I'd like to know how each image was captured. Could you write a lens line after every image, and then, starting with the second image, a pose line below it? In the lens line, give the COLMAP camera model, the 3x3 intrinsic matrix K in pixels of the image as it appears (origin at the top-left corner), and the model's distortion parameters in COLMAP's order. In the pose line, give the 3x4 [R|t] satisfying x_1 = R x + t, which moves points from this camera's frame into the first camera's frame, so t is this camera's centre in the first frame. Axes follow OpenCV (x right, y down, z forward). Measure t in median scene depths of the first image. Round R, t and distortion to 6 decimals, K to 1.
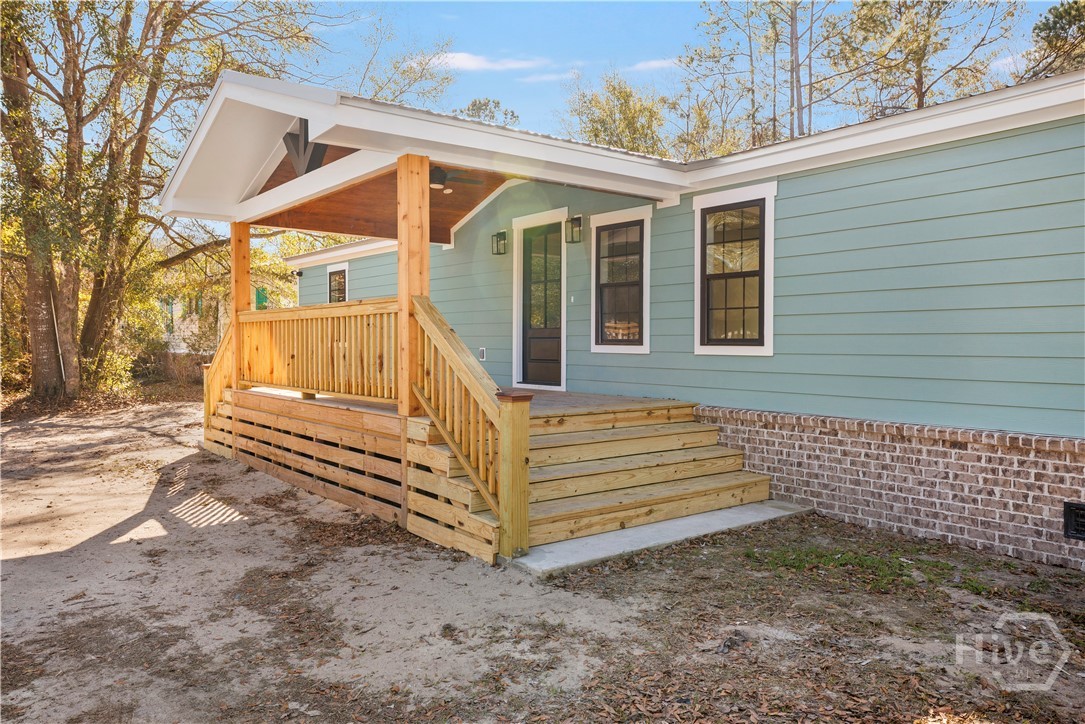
lens RADIAL K [[795.6, 0, 542.5], [0, 795.6, 362.0], [0, 0, 1]] dist [0.000559, 0.000026]
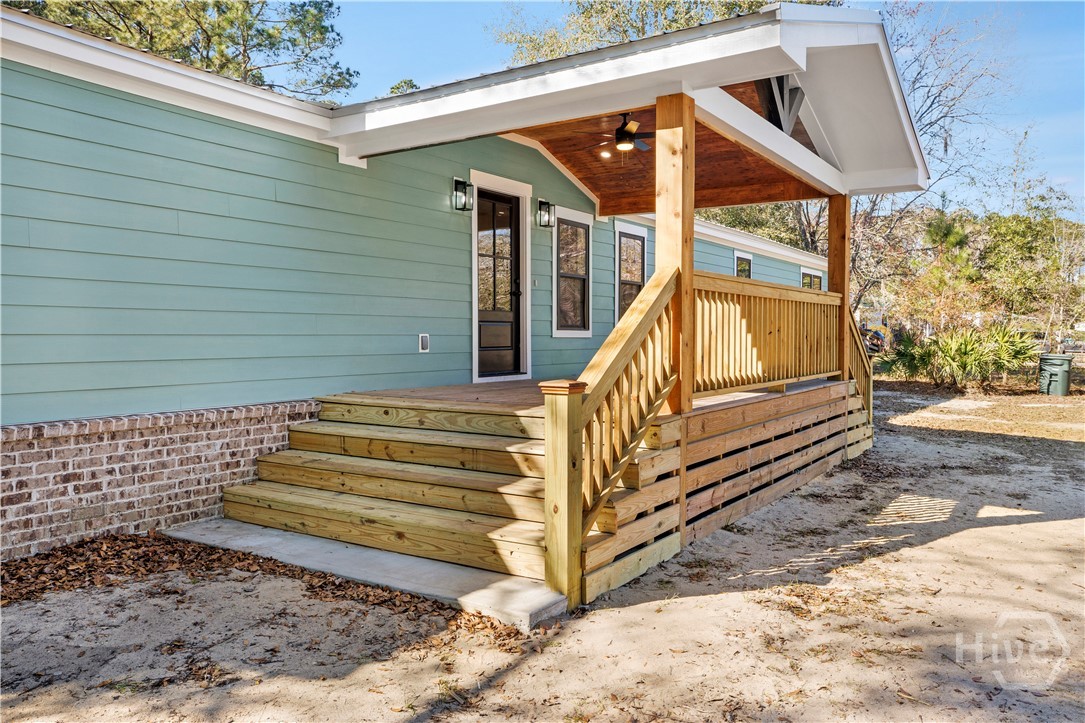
lens RADIAL K [[800.8, 0, 542.5], [0, 800.8, 361.5], [0, 0, 1]] dist [0.000666, -0.000038]
pose [[-0.312276, -0.029462, 0.949534, -0.996710], [0.023564, 0.998971, 0.038745, -0.022923], [-0.949699, 0.034474, -0.311260, 1.444176]]
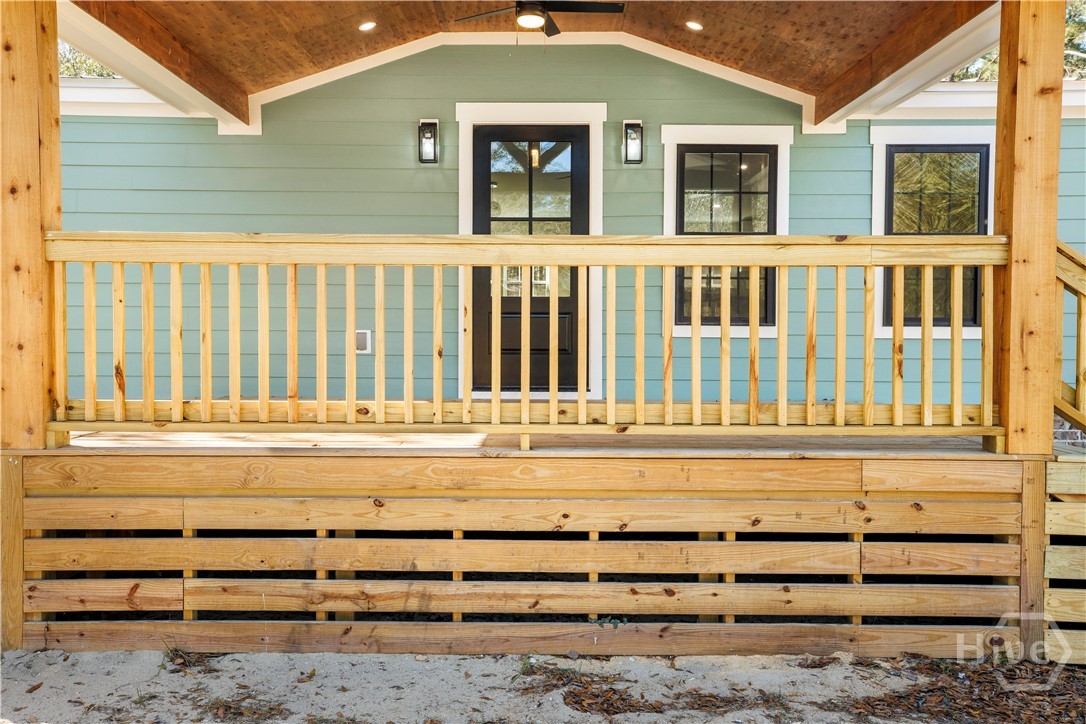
lens RADIAL K [[919.1, 0, 543.0], [0, 919.1, 362.0], [0, 0, 1]] dist [0.045099, 0.000254]
pose [[0.628850, -0.020831, 0.777247, -0.640350], [0.008338, 0.999764, 0.020049, -0.005557], [-0.777482, -0.006127, 0.628876, 0.645004]]
